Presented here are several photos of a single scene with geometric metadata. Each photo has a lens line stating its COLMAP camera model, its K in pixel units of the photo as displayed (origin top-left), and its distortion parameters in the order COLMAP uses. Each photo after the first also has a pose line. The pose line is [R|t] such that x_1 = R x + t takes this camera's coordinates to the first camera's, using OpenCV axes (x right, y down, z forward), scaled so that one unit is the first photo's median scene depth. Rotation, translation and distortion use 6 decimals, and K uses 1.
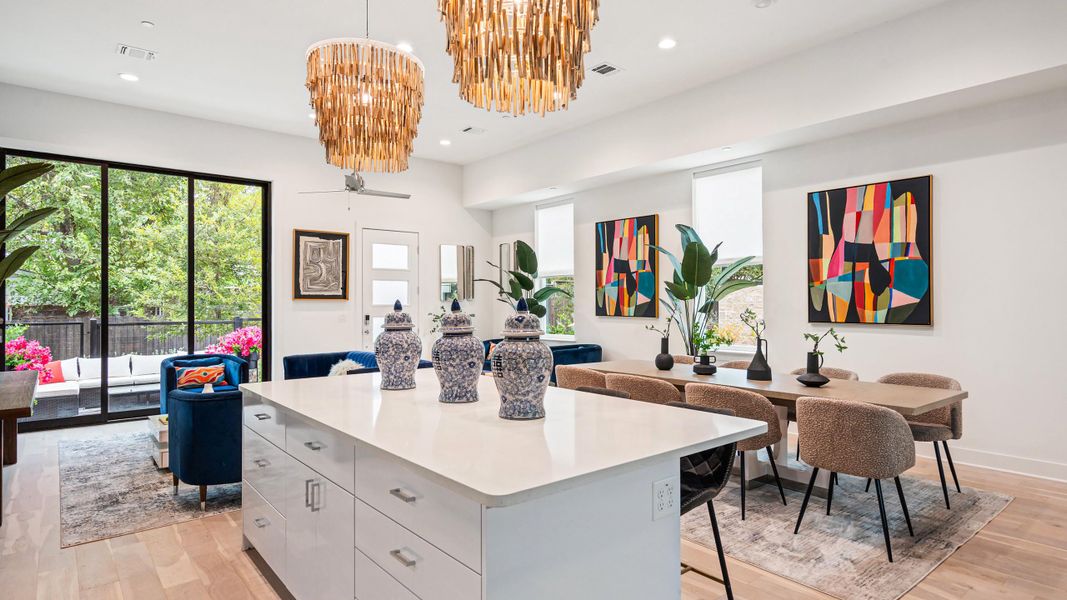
lens RADIAL K [[596.4, 0, 524.5], [0, 596.4, 303.9], [0, 0, 1]] dist [0.028226, -0.001115]
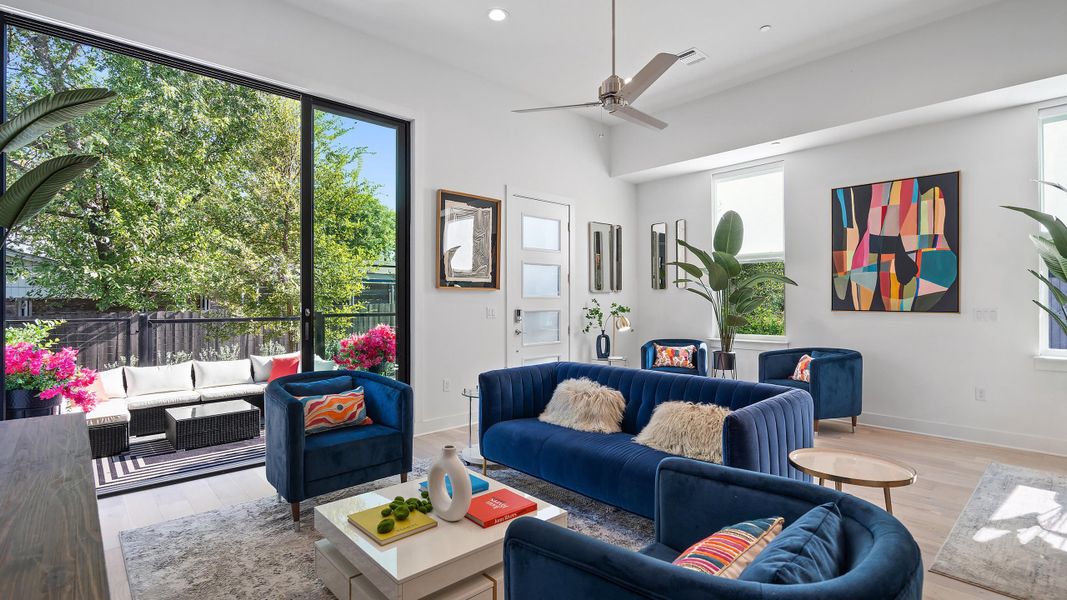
lens RADIAL K [[501.9, 0, 535.3], [0, 501.9, 301.7], [0, 0, 1]] dist [0.001515, 0.001958]
pose [[0.997027, -0.005983, 0.076818, -0.139116], [0.004873, 0.999881, 0.014630, -0.000398], [-0.076896, -0.014212, 0.996938, 0.174394]]
